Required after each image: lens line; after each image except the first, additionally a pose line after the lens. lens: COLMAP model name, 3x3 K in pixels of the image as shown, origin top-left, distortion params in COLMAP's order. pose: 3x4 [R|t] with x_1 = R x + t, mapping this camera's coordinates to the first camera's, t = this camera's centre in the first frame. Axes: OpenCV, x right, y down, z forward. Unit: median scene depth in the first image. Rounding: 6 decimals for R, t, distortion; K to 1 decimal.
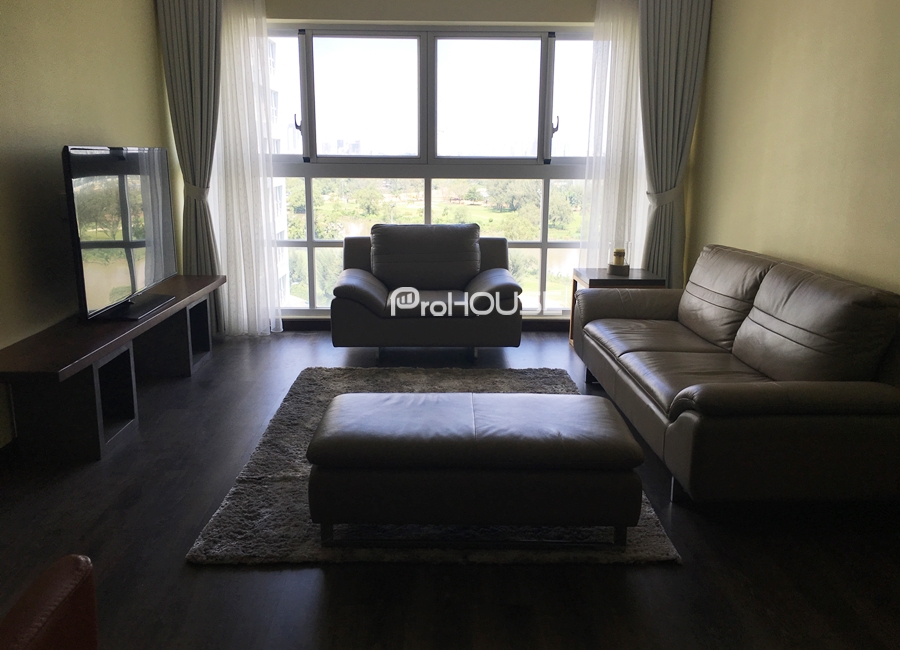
lens RADIAL K [[774.3, 0, 450.0], [0, 774.3, 325.0], [0, 0, 1]] dist [0.082433, -0.105914]
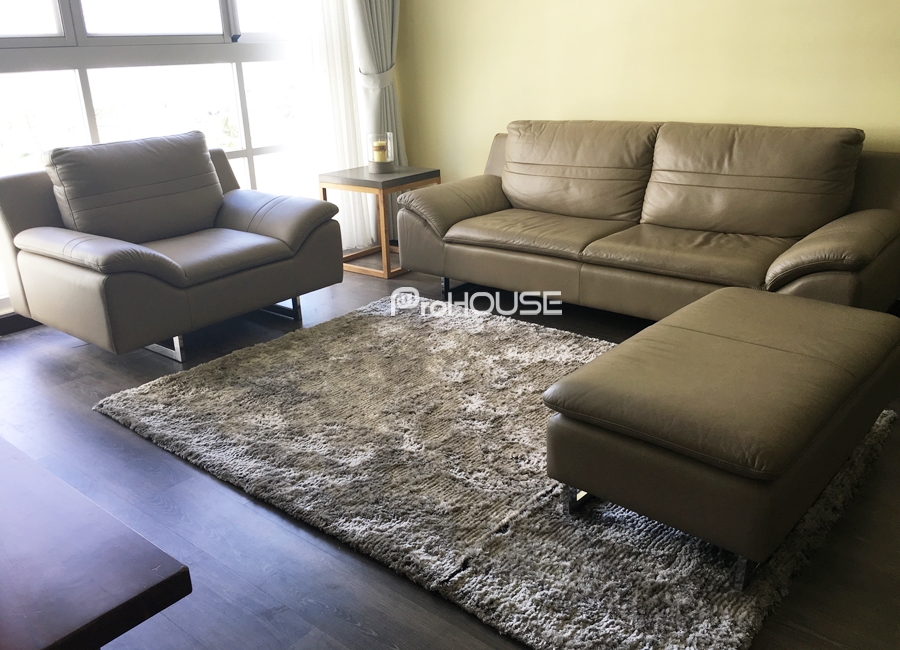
lens RADIAL K [[774.3, 0, 450.0], [0, 774.3, 325.0], [0, 0, 1]] dist [0.082433, -0.105914]
pose [[0.663653, -0.283461, 0.692253, -0.335037], [0.198375, 0.958979, 0.202500, -0.056926], [-0.721257, 0.002936, 0.692661, 0.326260]]
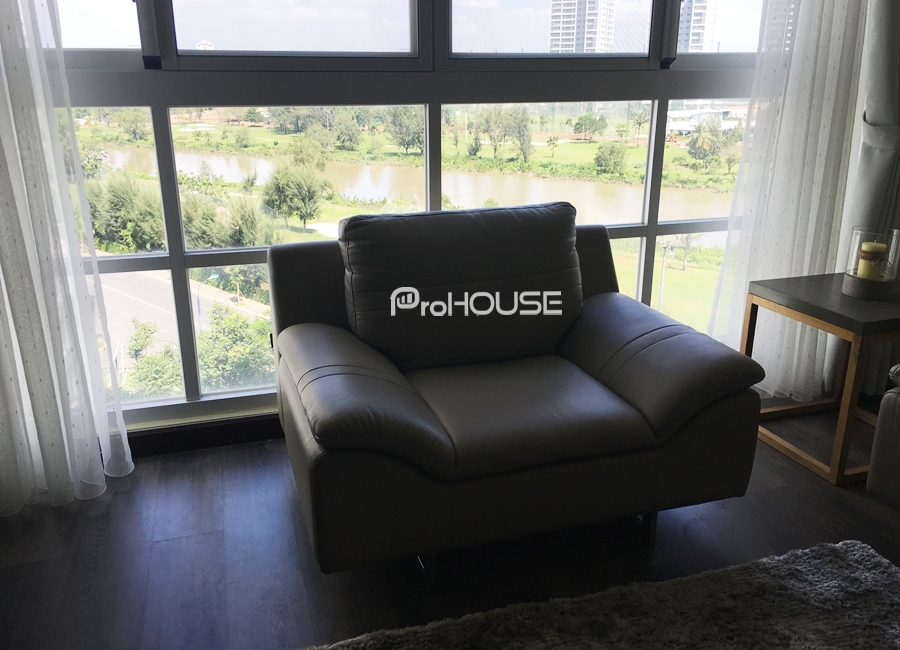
lens RADIAL K [[774.3, 0, 450.0], [0, 774.3, 325.0], [0, 0, 1]] dist [0.082433, -0.105914]
pose [[0.963217, -0.091920, 0.252514, -0.148333], [0.066615, 0.992024, 0.107013, -0.106428], [-0.260337, -0.086255, 0.961657, 0.536397]]
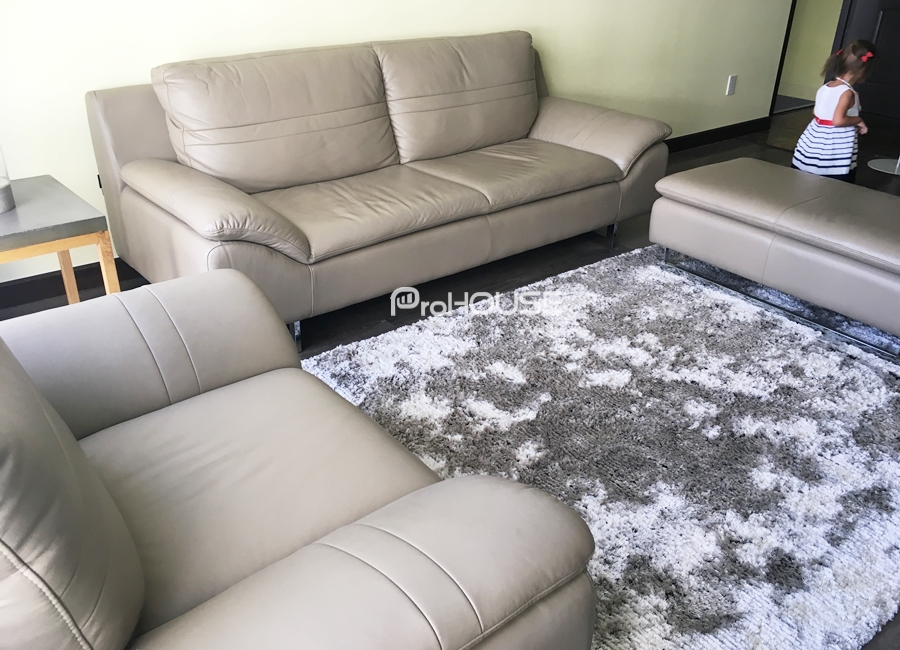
lens RADIAL K [[774.3, 0, 450.0], [0, 774.3, 325.0], [0, 0, 1]] dist [0.082433, -0.105914]
pose [[-0.584432, -0.391062, 0.710992, -0.216442], [0.153627, 0.807035, 0.570169, -0.201806], [-0.796767, 0.442453, -0.411579, 0.941206]]
